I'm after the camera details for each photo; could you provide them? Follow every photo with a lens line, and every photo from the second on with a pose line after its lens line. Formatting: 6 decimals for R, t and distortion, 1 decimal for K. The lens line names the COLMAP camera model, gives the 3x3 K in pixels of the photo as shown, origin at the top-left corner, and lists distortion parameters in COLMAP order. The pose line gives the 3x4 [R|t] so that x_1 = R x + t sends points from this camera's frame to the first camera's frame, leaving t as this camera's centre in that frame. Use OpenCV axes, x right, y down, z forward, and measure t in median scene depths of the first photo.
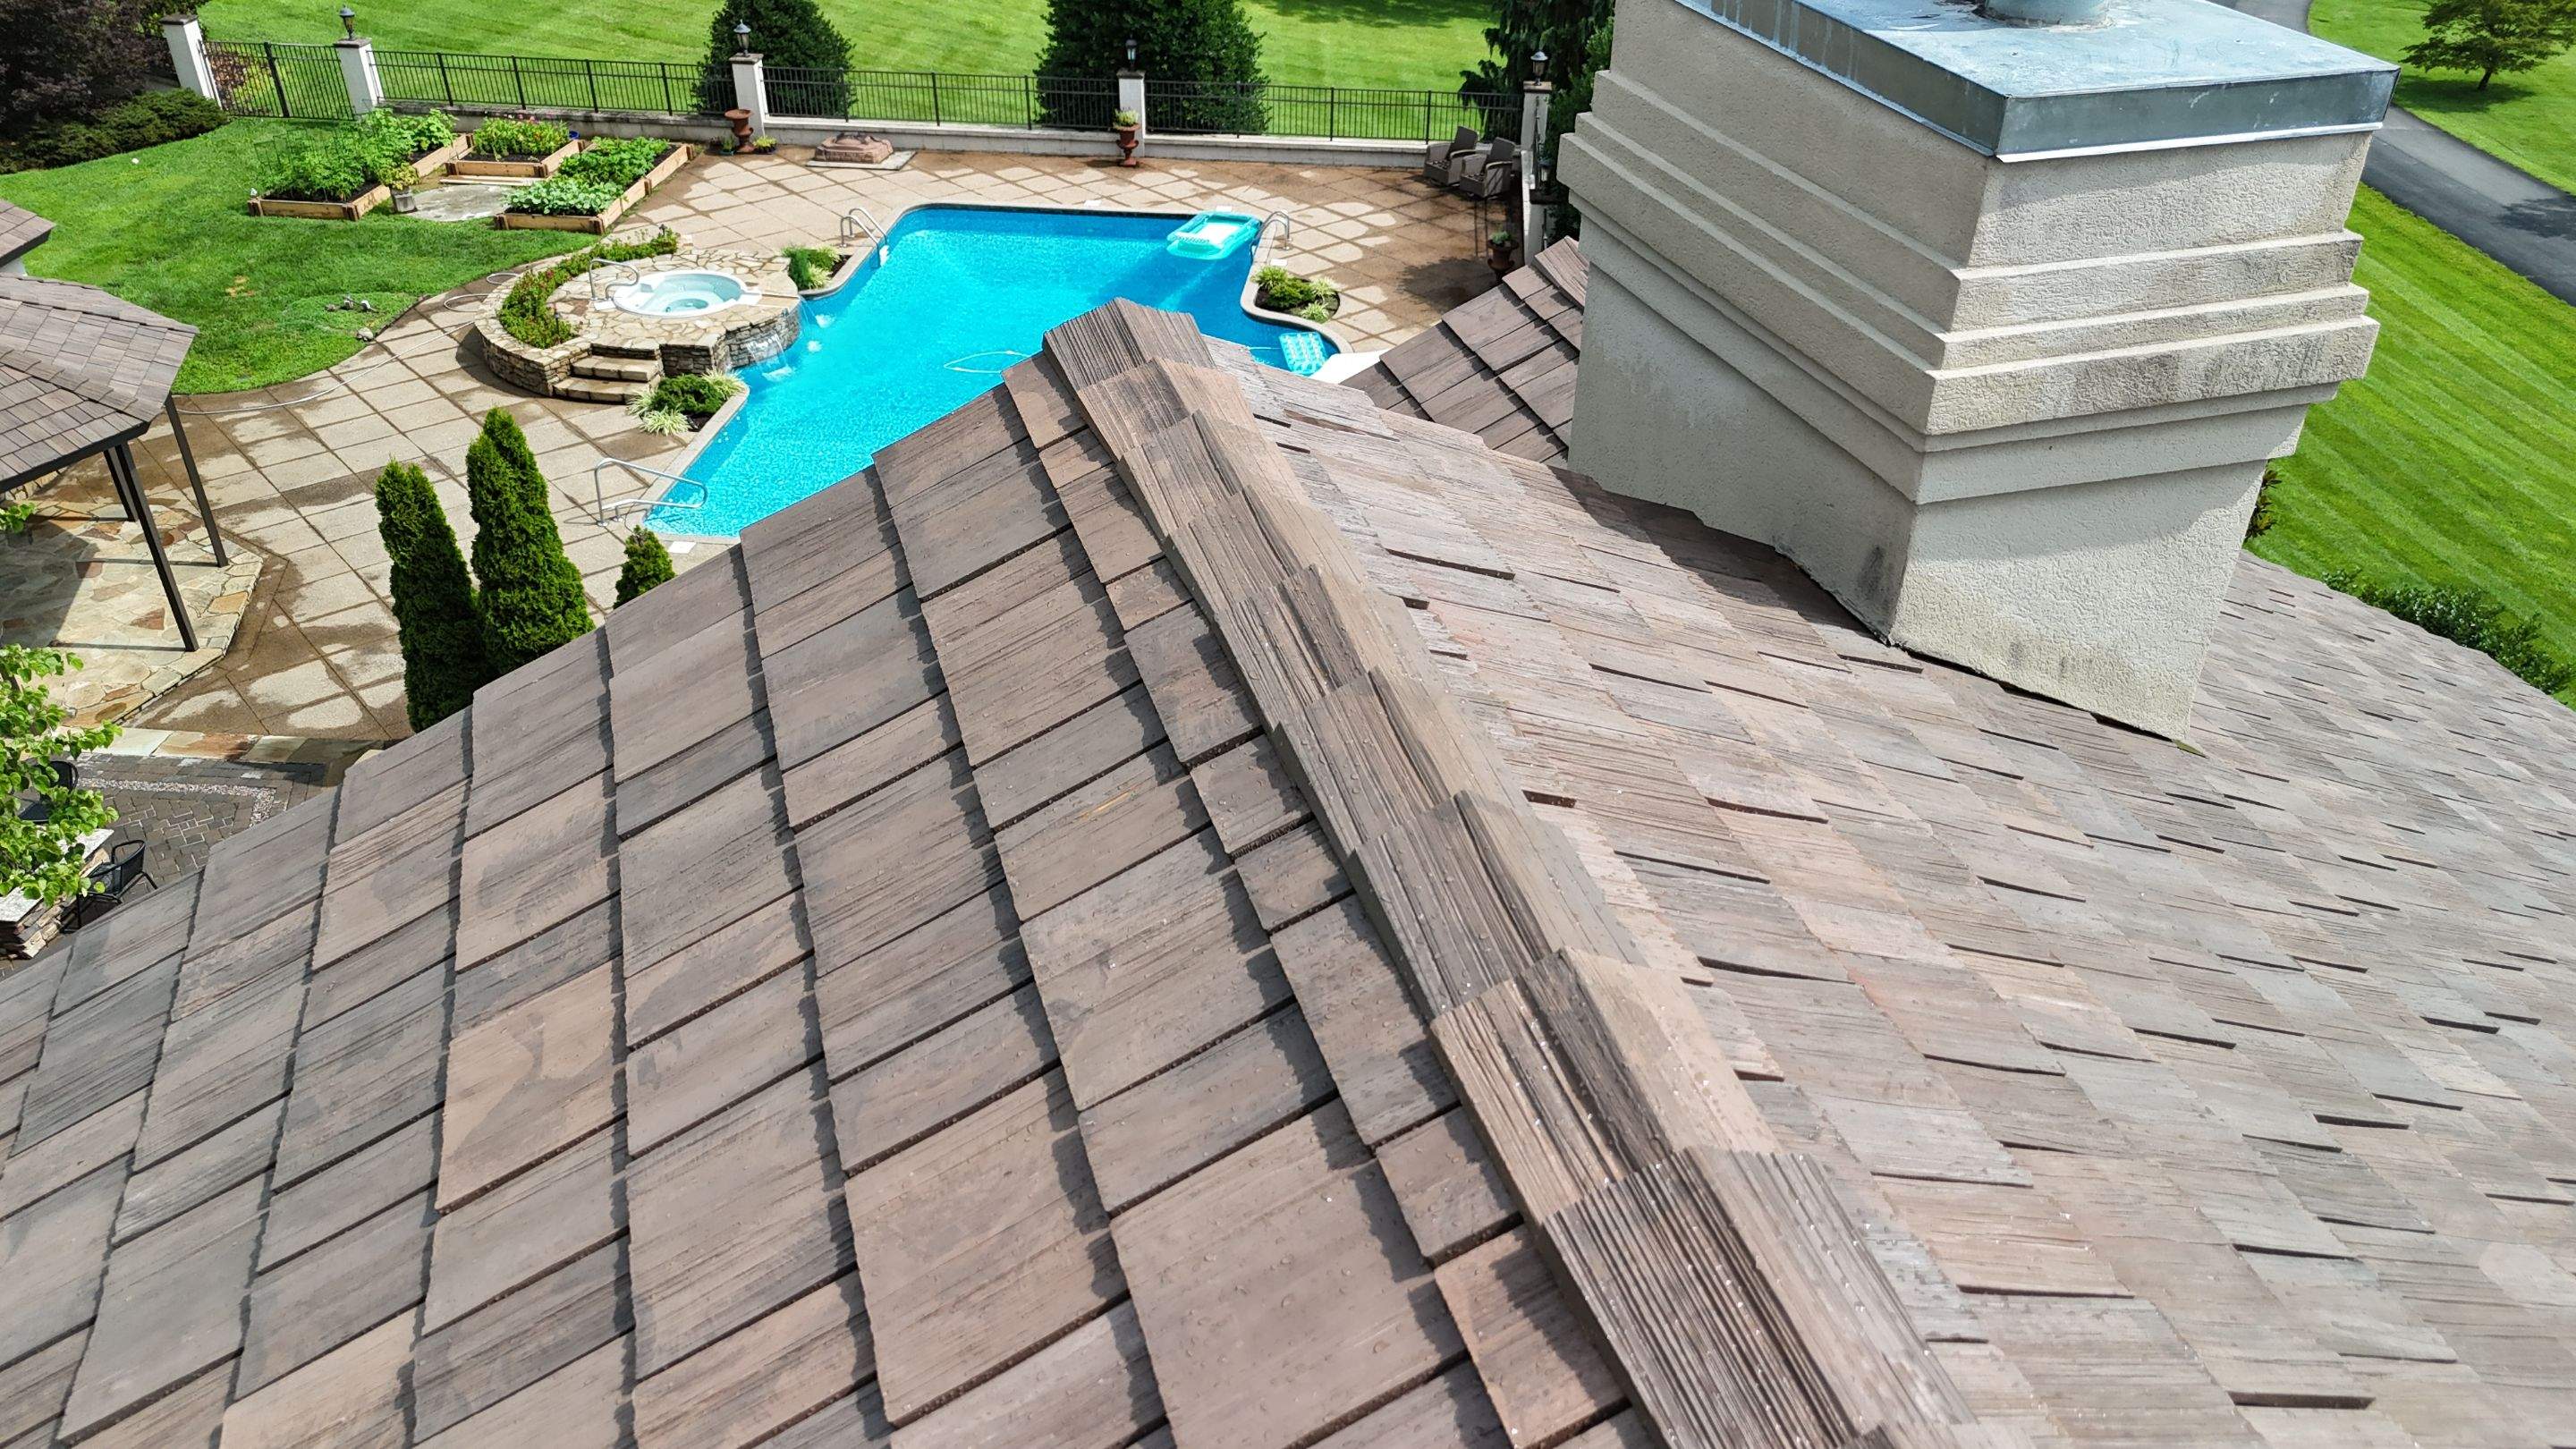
lens RADIAL K [[1972.2, 0, 1372.3], [0, 1972.2, 725.0], [0, 0, 1]] dist [0.010657, -0.037919]
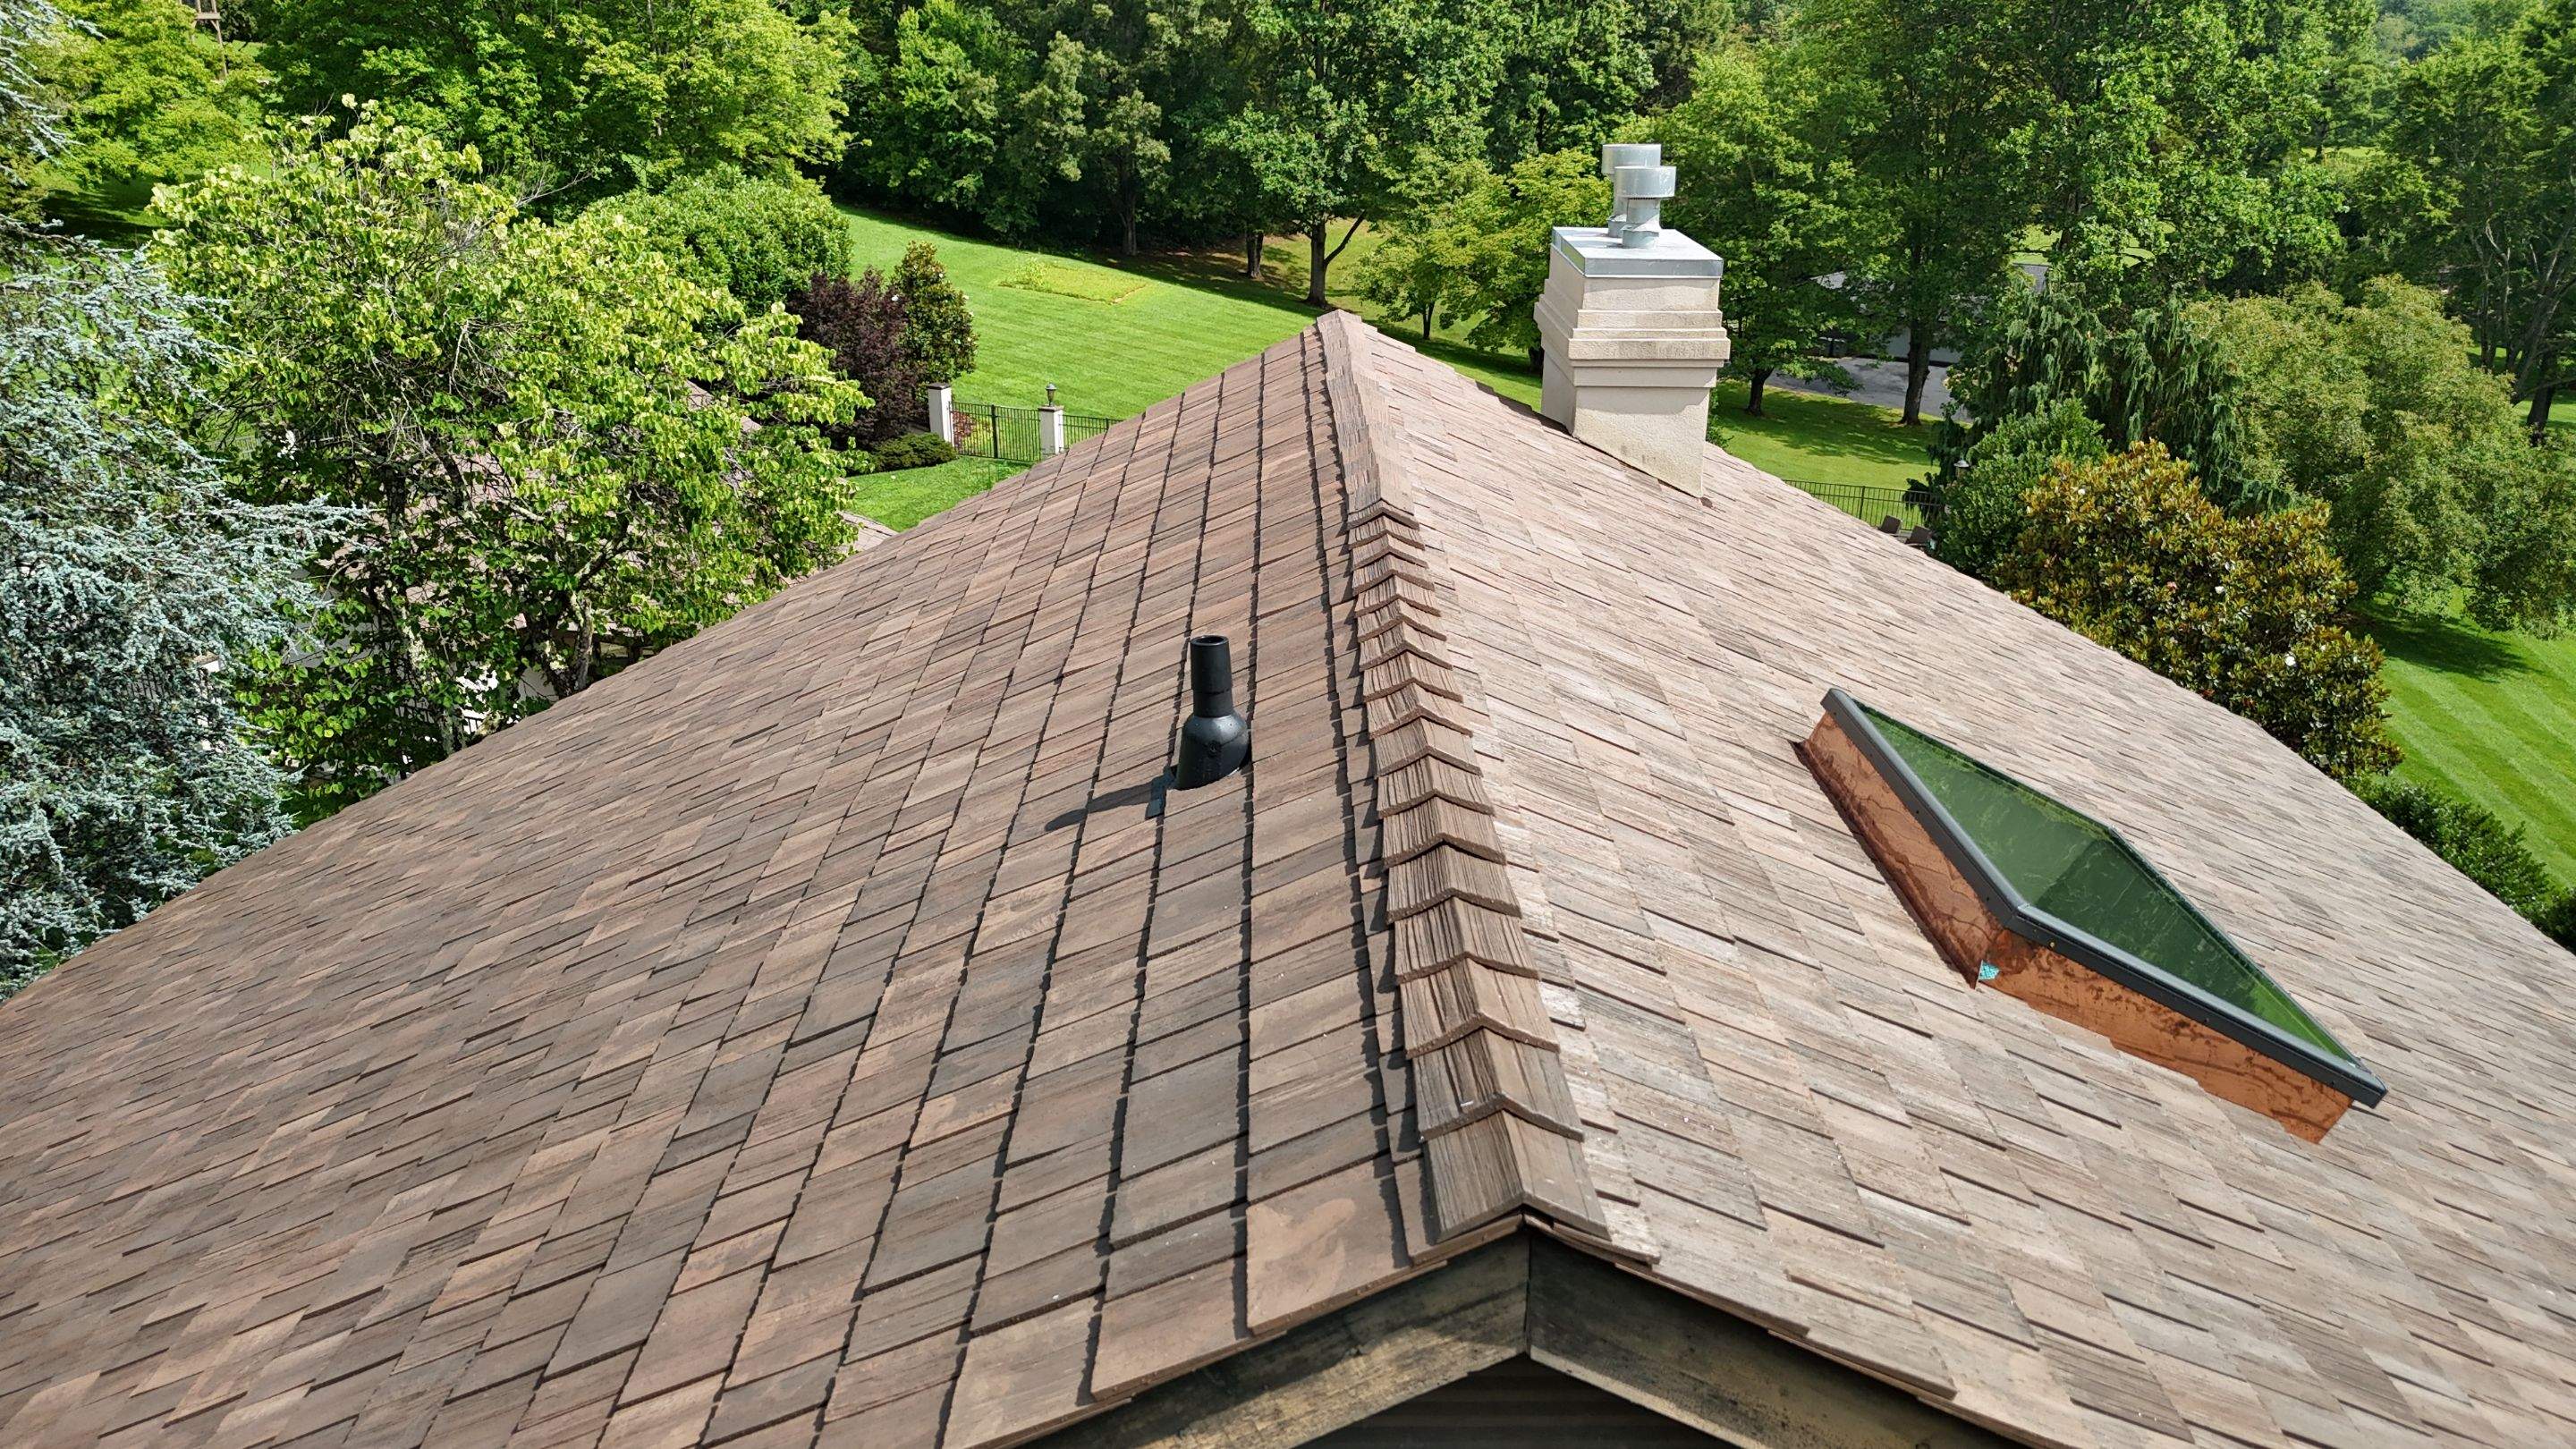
lens RADIAL K [[1916.8, 0, 1288.0], [0, 1916.8, 724.5], [0, 0, 1]] dist [0.047580, -0.043102]
pose [[0.947686, 0.104572, -0.301588, 0.083984], [-0.166756, 0.967828, -0.188418, 0.110245], [0.272182, 0.228853, 0.934635, -0.195402]]
